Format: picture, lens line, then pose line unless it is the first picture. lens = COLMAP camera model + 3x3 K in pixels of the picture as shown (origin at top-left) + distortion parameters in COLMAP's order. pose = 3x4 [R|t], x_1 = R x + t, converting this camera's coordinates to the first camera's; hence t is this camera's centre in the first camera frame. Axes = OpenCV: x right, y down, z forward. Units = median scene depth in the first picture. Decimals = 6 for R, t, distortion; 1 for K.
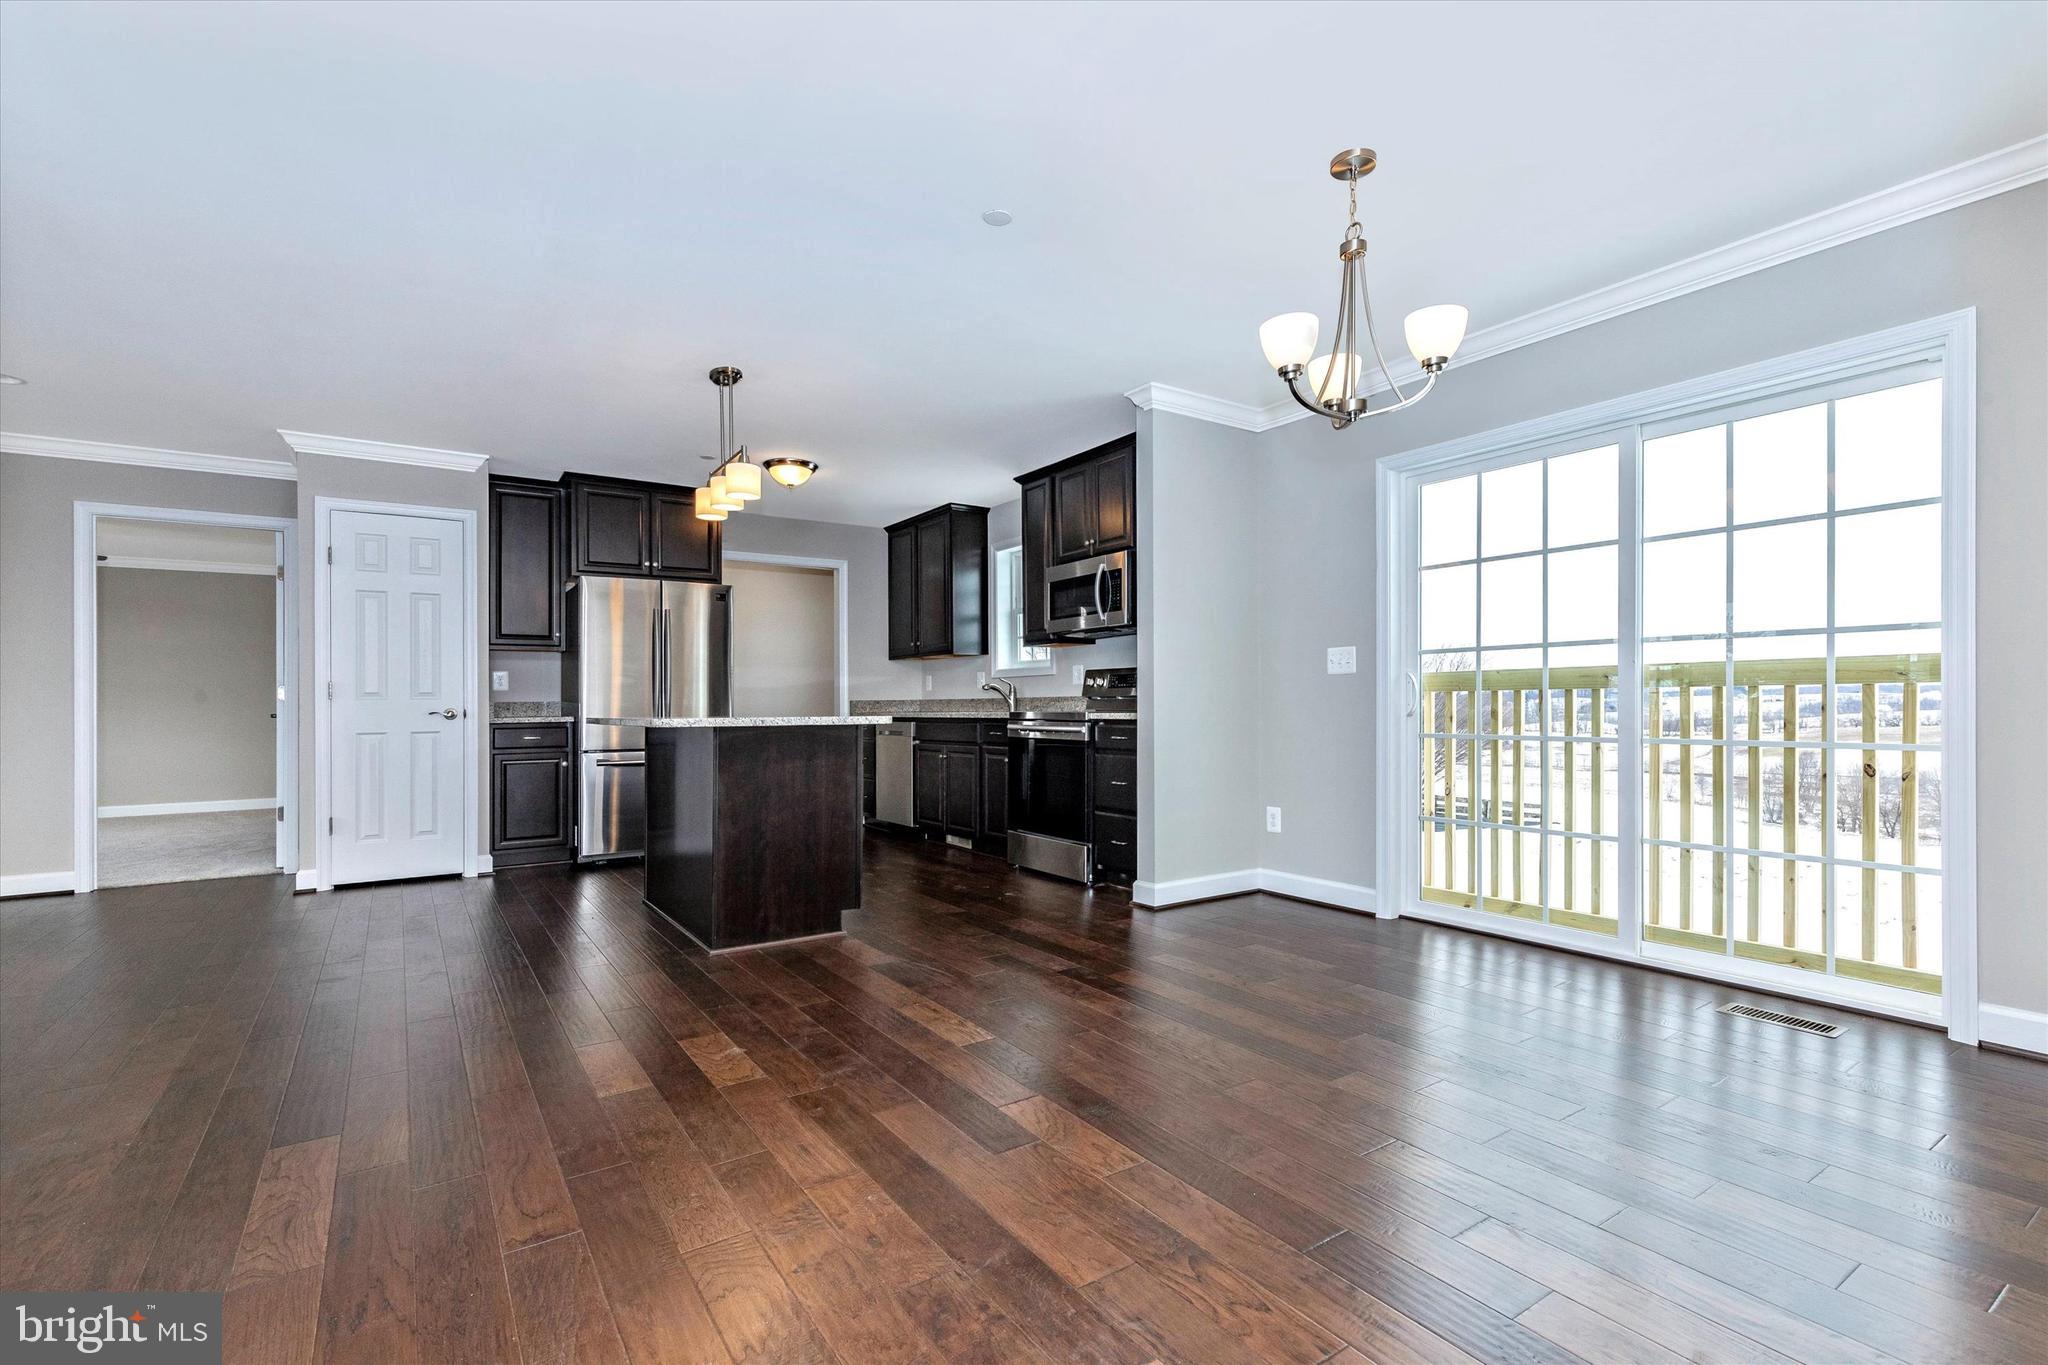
lens RADIAL K [[950.6, 0, 1049.3], [0, 950.6, 699.8], [0, 0, 1]] dist [0.014214, -0.002675]
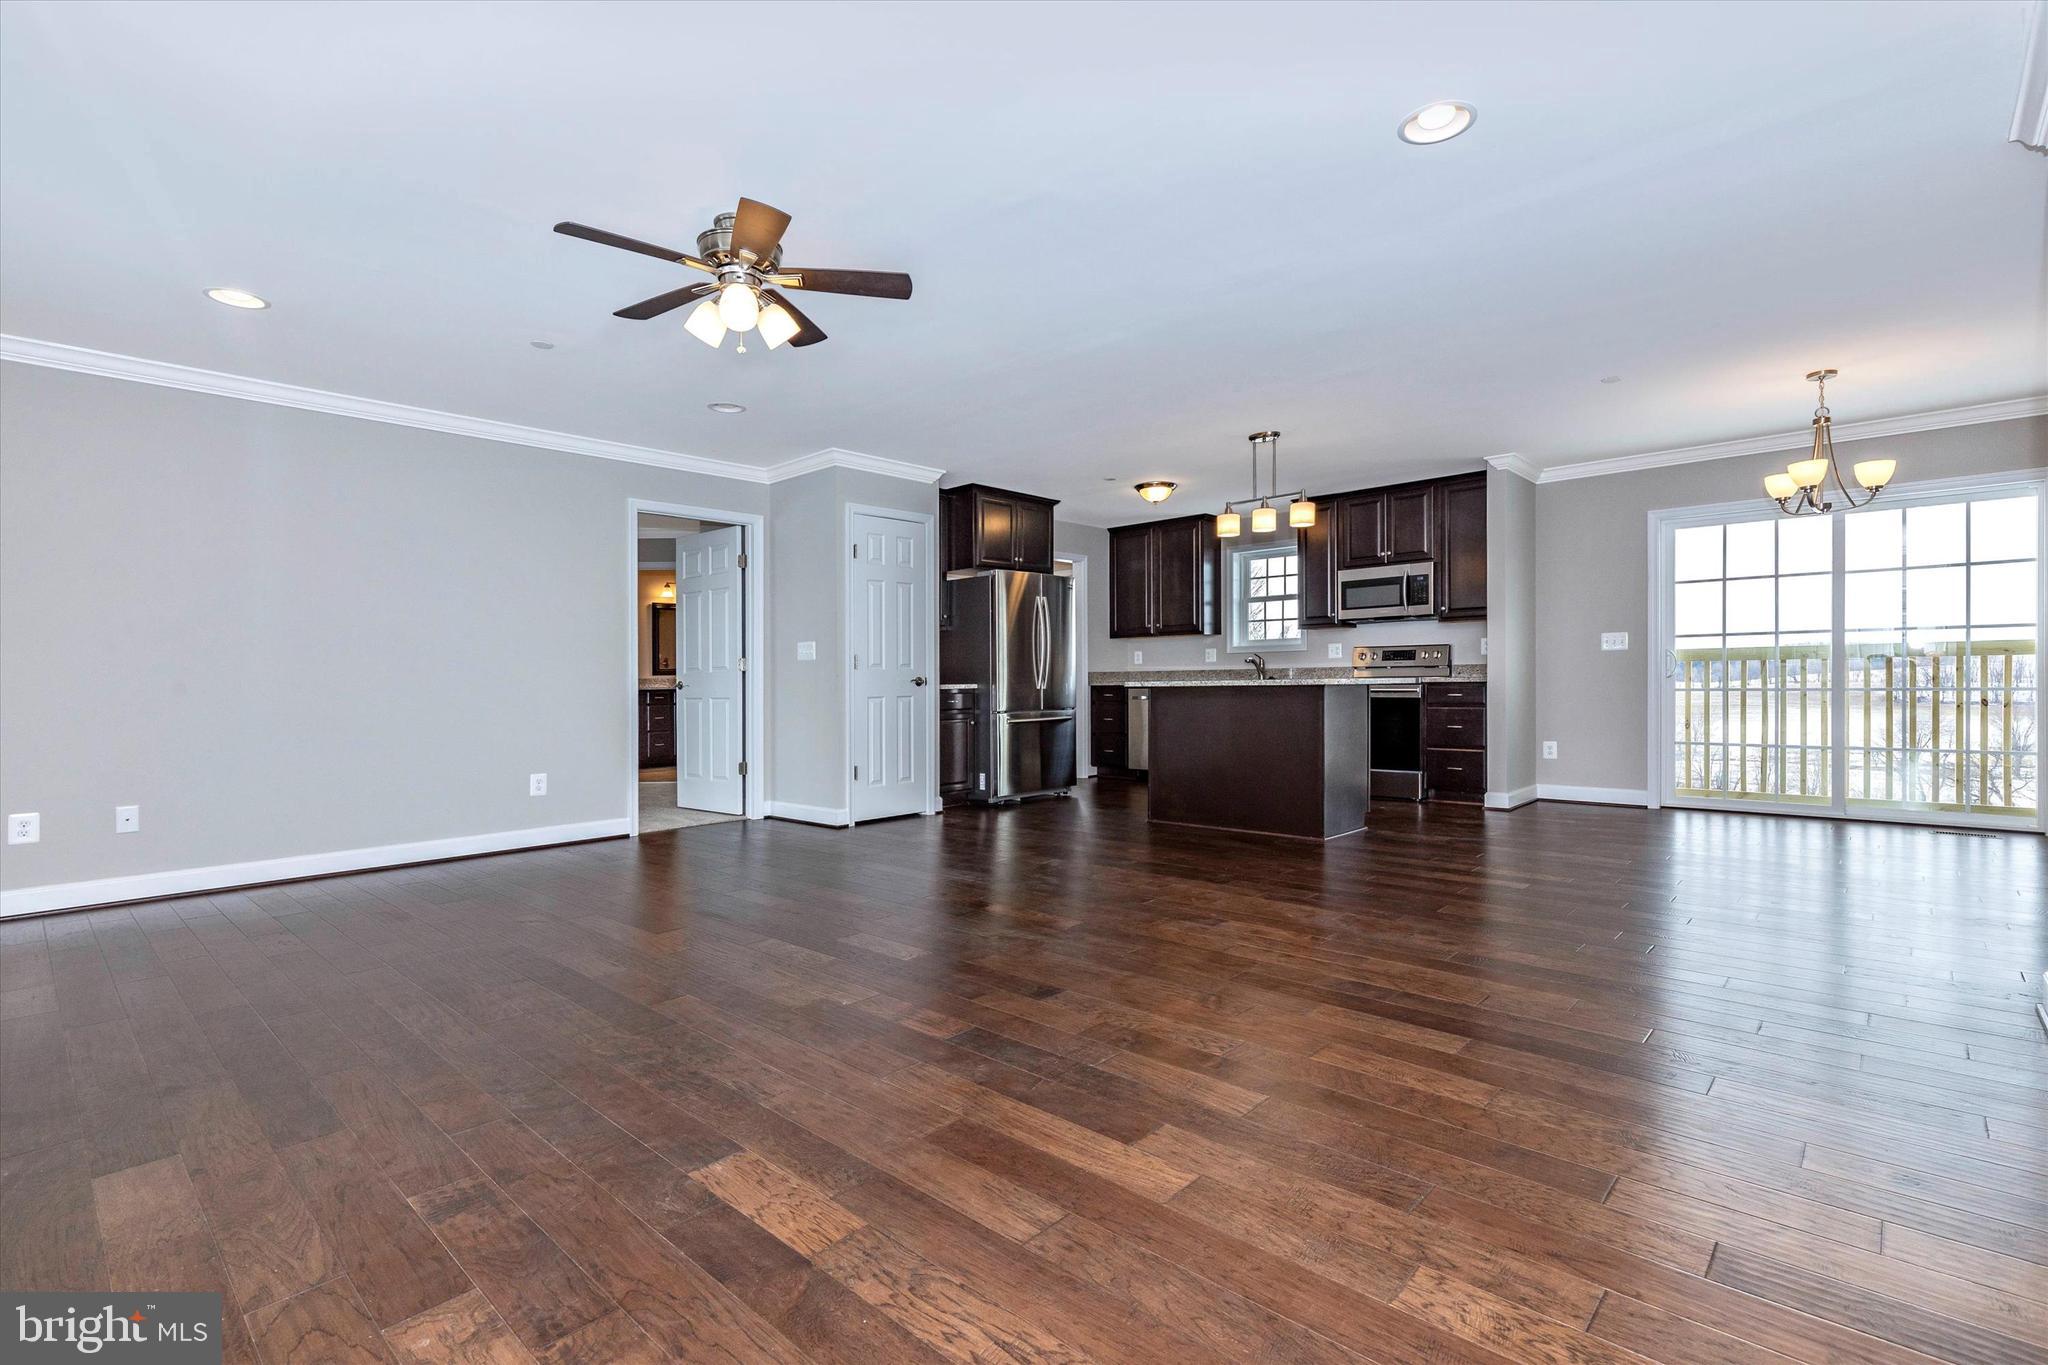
lens RADIAL K [[950.6, 0, 1034.3], [0, 950.6, 689.7], [0, 0, 1]] dist [0.014214, -0.002675]
pose [[0.972871, -0.005768, 0.231276, -0.923508], [0.003038, 0.999921, 0.012162, 0.013665], [-0.231328, -0.011130, 0.972812, -0.254126]]
